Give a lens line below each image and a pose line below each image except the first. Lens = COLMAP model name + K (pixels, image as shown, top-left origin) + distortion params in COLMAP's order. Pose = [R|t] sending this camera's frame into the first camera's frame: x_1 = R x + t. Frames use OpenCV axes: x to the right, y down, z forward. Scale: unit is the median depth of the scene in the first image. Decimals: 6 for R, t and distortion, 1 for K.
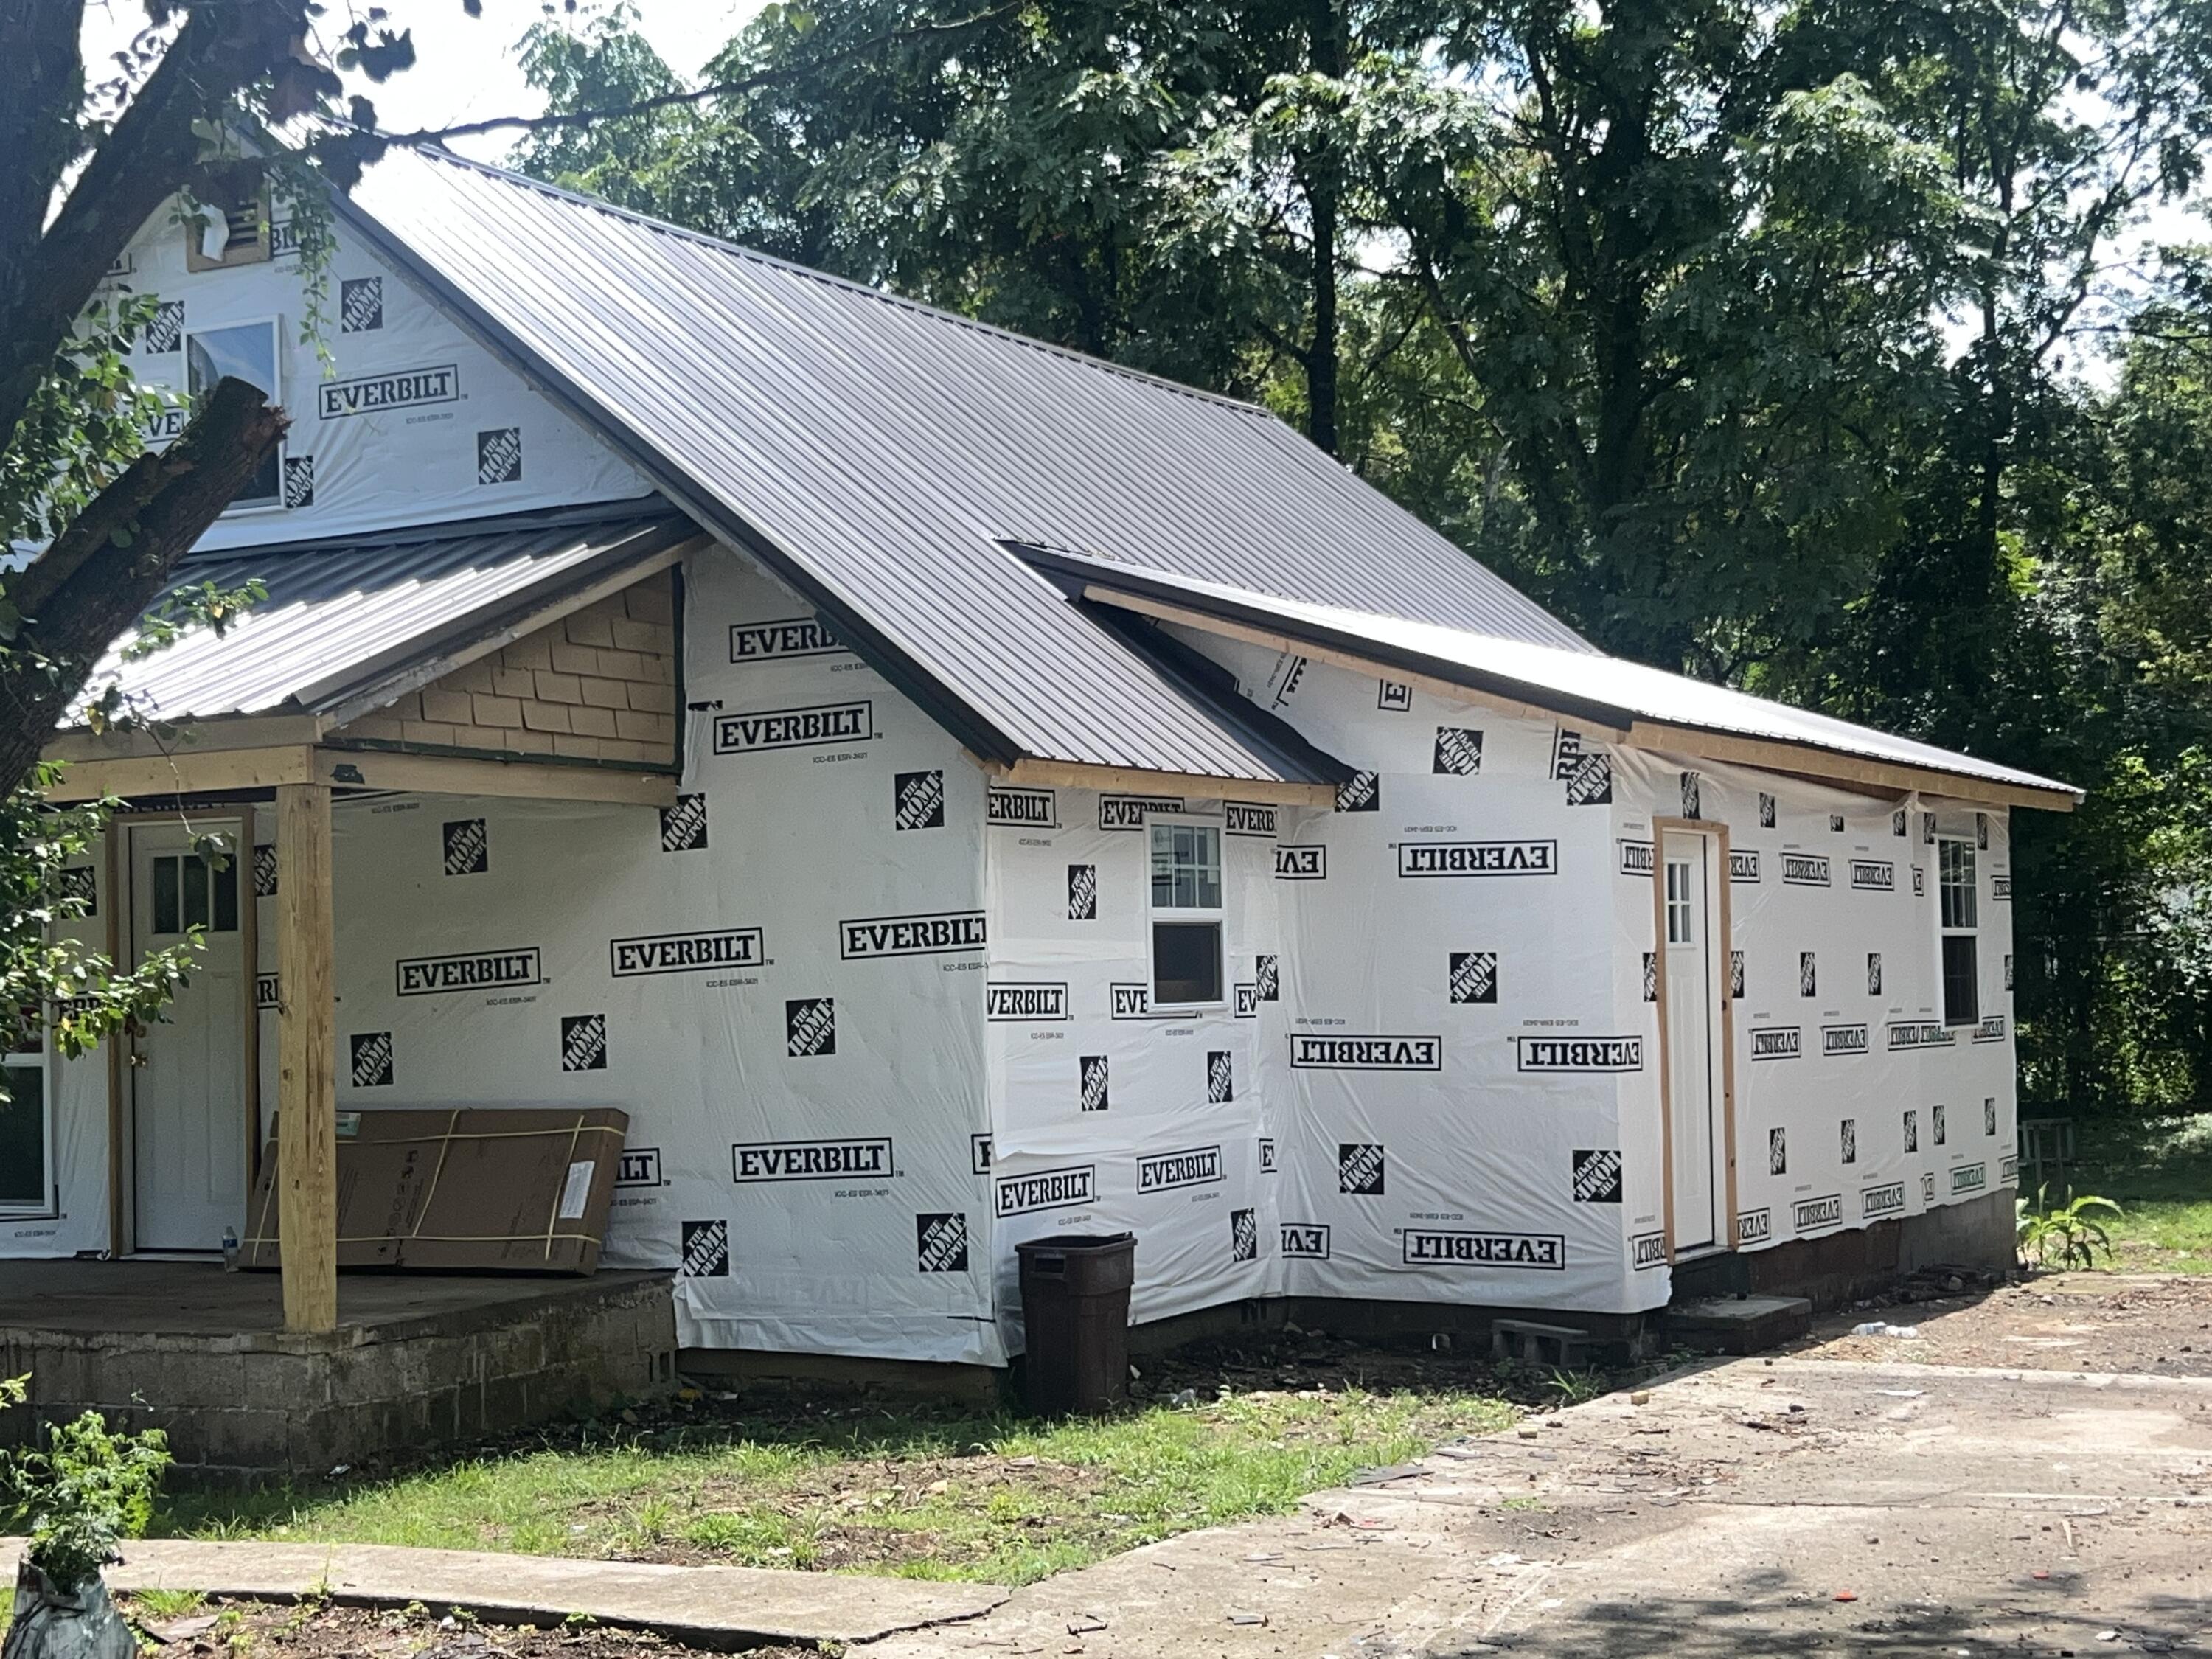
lens RADIAL K [[3300.0, 0, 1108.1], [0, 3300.0, 905.4], [0, 0, 1]] dist [0.290967, -1.317711]
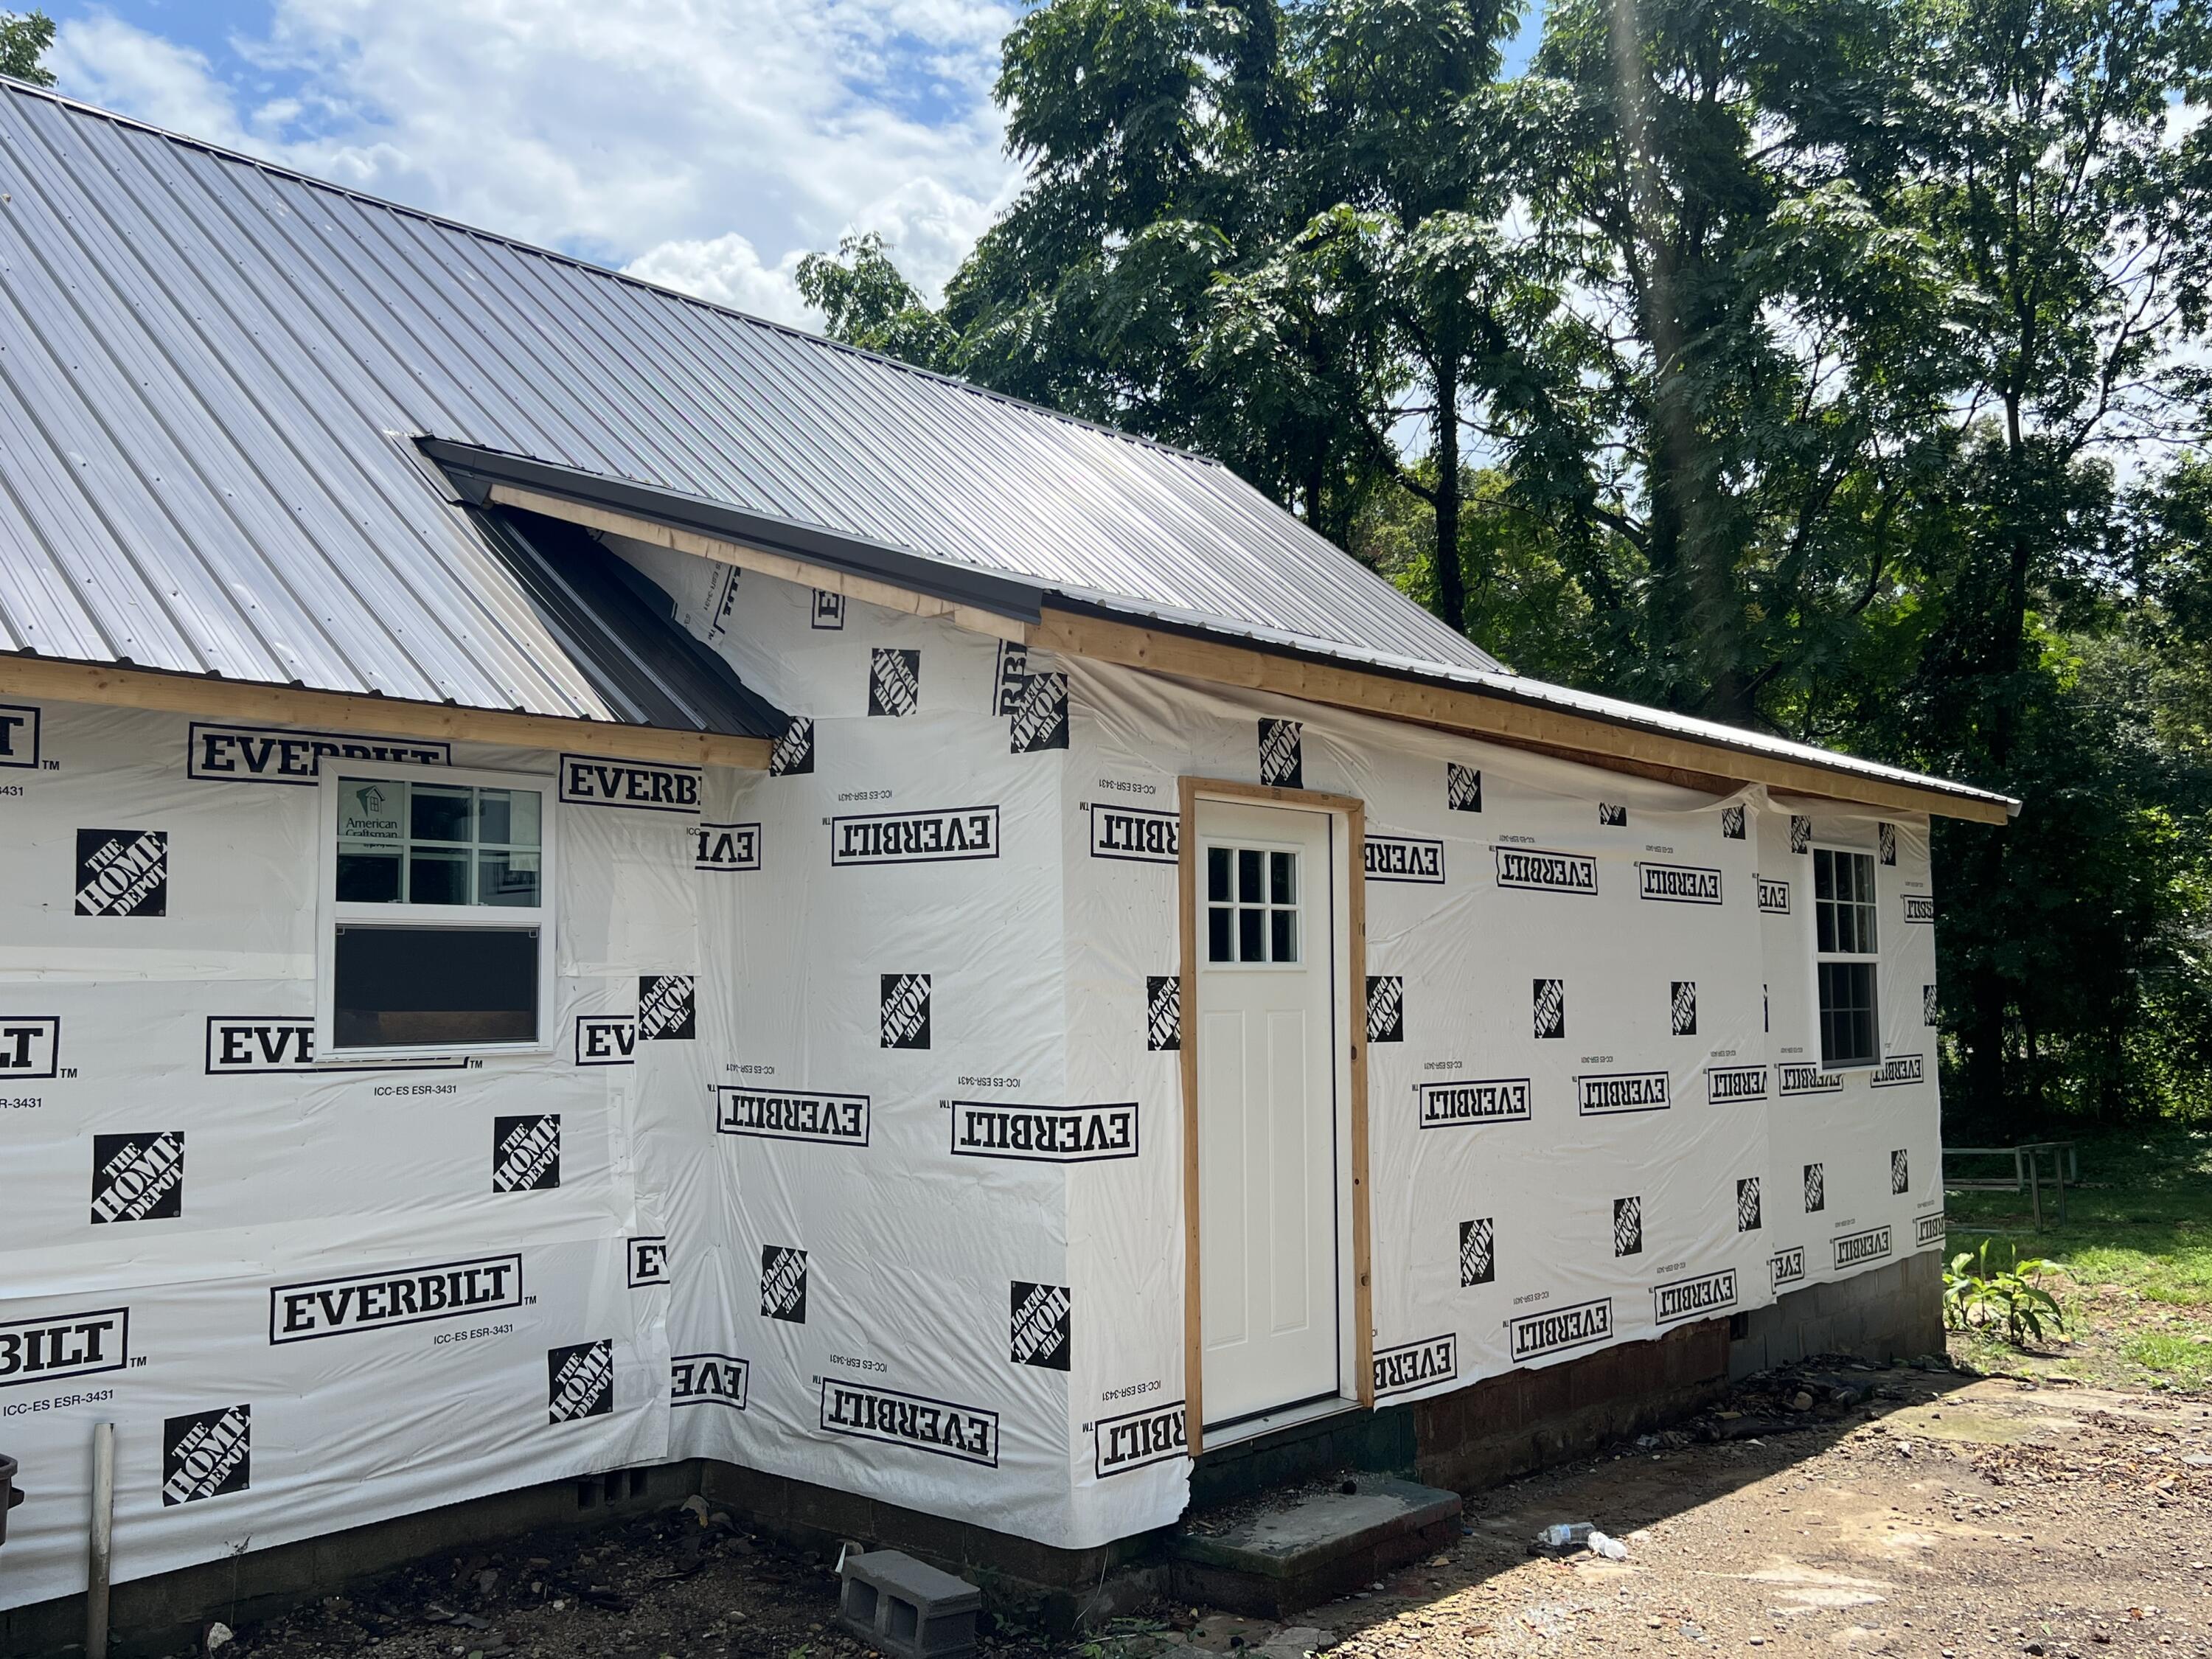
lens RADIAL K [[1988.2, 0, 1106.0], [0, 1988.2, 829.5], [0, 0, 1]] dist [0.095254, -0.189520]
pose [[0.977555, -0.004062, -0.210643, 0.233985], [-0.007791, 0.998433, -0.055412, 0.006788], [0.210538, 0.055809, 0.975991, 0.599974]]
